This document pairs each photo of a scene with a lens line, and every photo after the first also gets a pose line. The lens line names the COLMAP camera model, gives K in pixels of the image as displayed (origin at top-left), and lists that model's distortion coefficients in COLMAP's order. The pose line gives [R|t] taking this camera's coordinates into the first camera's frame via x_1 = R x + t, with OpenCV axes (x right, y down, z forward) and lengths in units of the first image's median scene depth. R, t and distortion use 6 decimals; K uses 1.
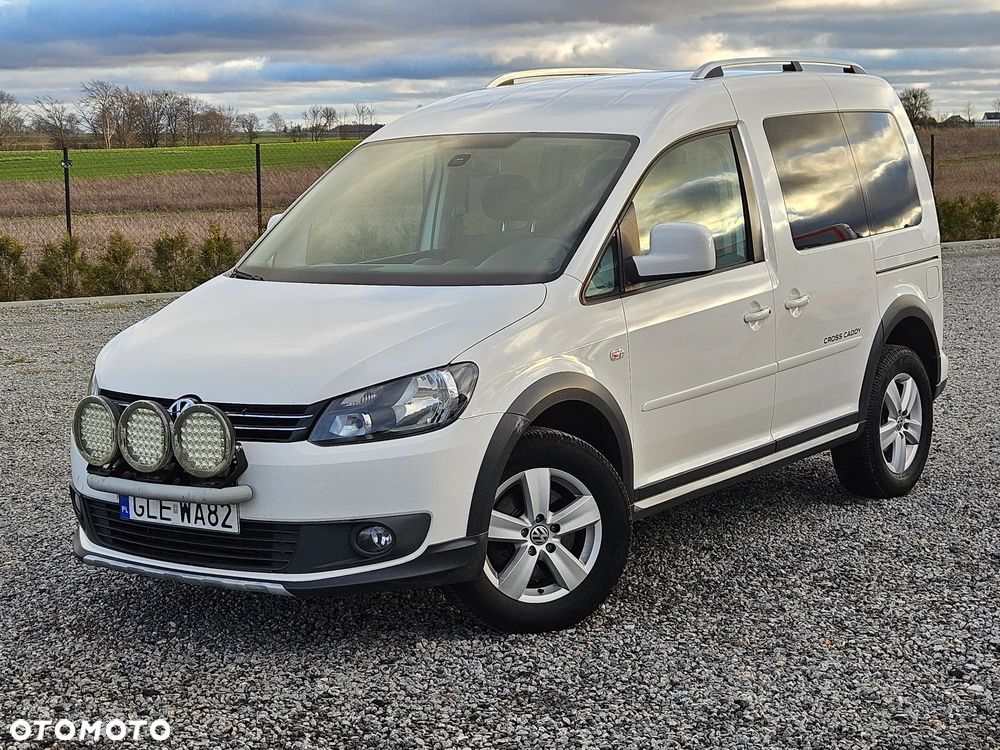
lens RADIAL K [[1925.8, 0, 500.0], [0, 1925.8, 375.0], [0, 0, 1]] dist [0.056764, 0.135929]
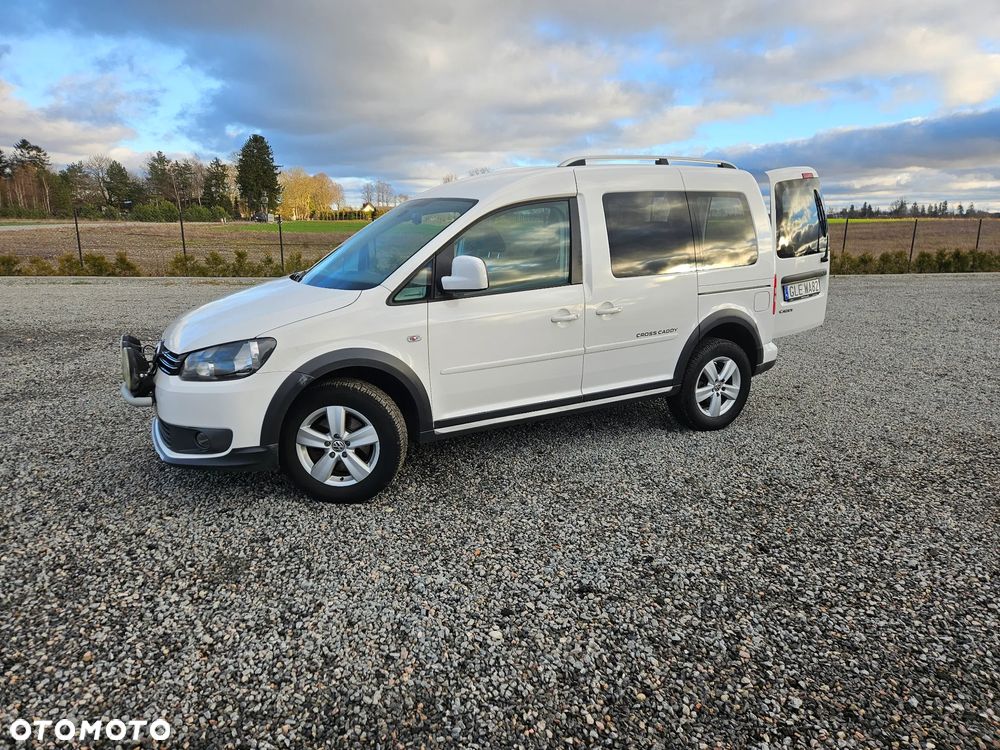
lens RADIAL K [[655.6, 0, 500.0], [0, 655.6, 375.0], [0, 0, 1]] dist [0.084021, -0.050609]
pose [[0.901960, 0.120864, -0.414560, 0.365308], [-0.074599, 0.989209, 0.126095, -0.056383], [0.425327, -0.082807, 0.901244, 0.559225]]
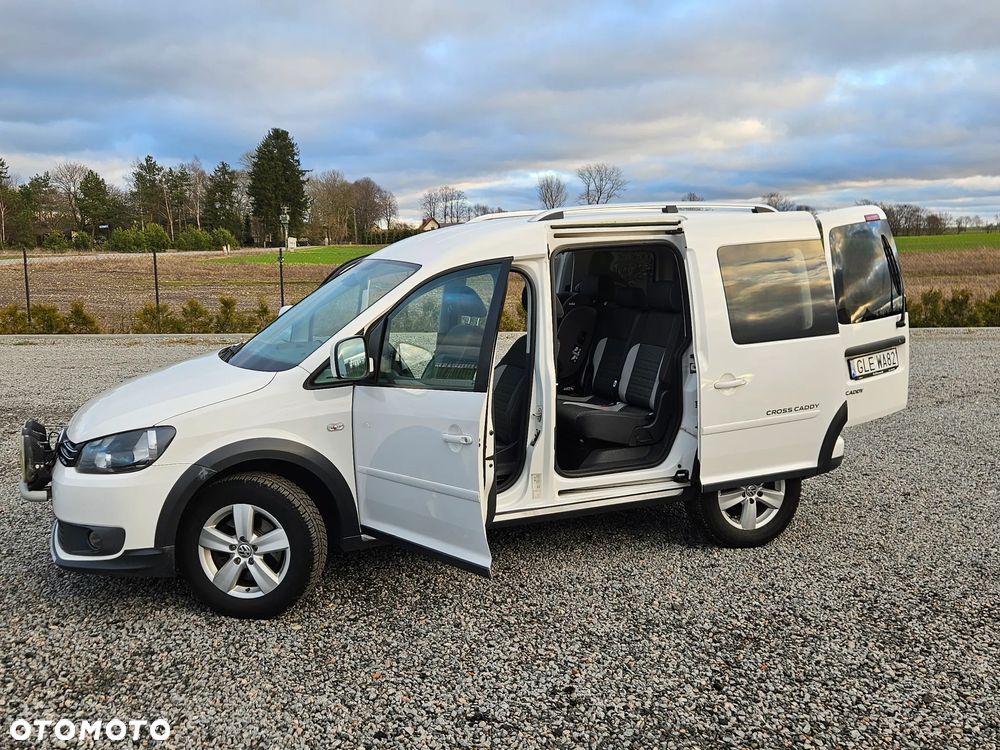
lens RADIAL K [[1001.8, 0, 500.0], [0, 1001.8, 375.0], [0, 0, 1]] dist [0.082722, -0.038802]
pose [[0.839178, 0.083337, -0.537434, 0.562120], [-0.072079, 0.996515, 0.041975, -0.089294], [0.539060, 0.003513, 0.842260, 0.476166]]
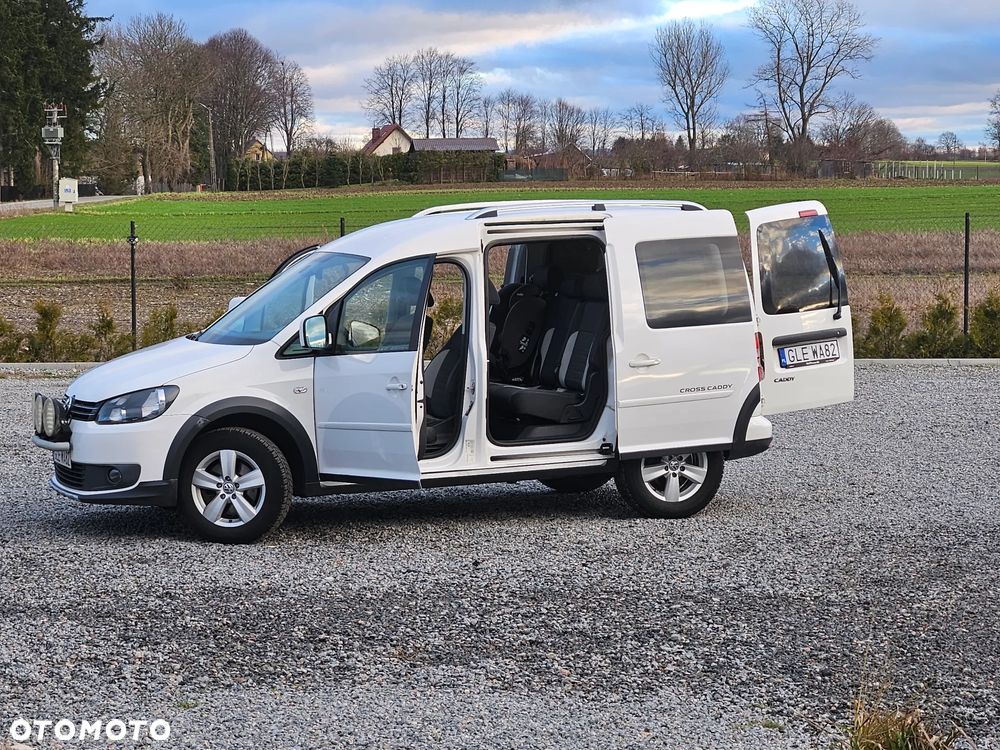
lens RADIAL K [[2750.7, 0, 500.0], [0, 2750.7, 375.0], [0, 0, 1]] dist [-1.044673, 20.522807]
pose [[0.822916, 0.053912, -0.565599, 1.614772], [-0.075161, 0.997069, -0.014317, -0.002737], [0.563170, 0.054293, 0.824556, -0.907532]]
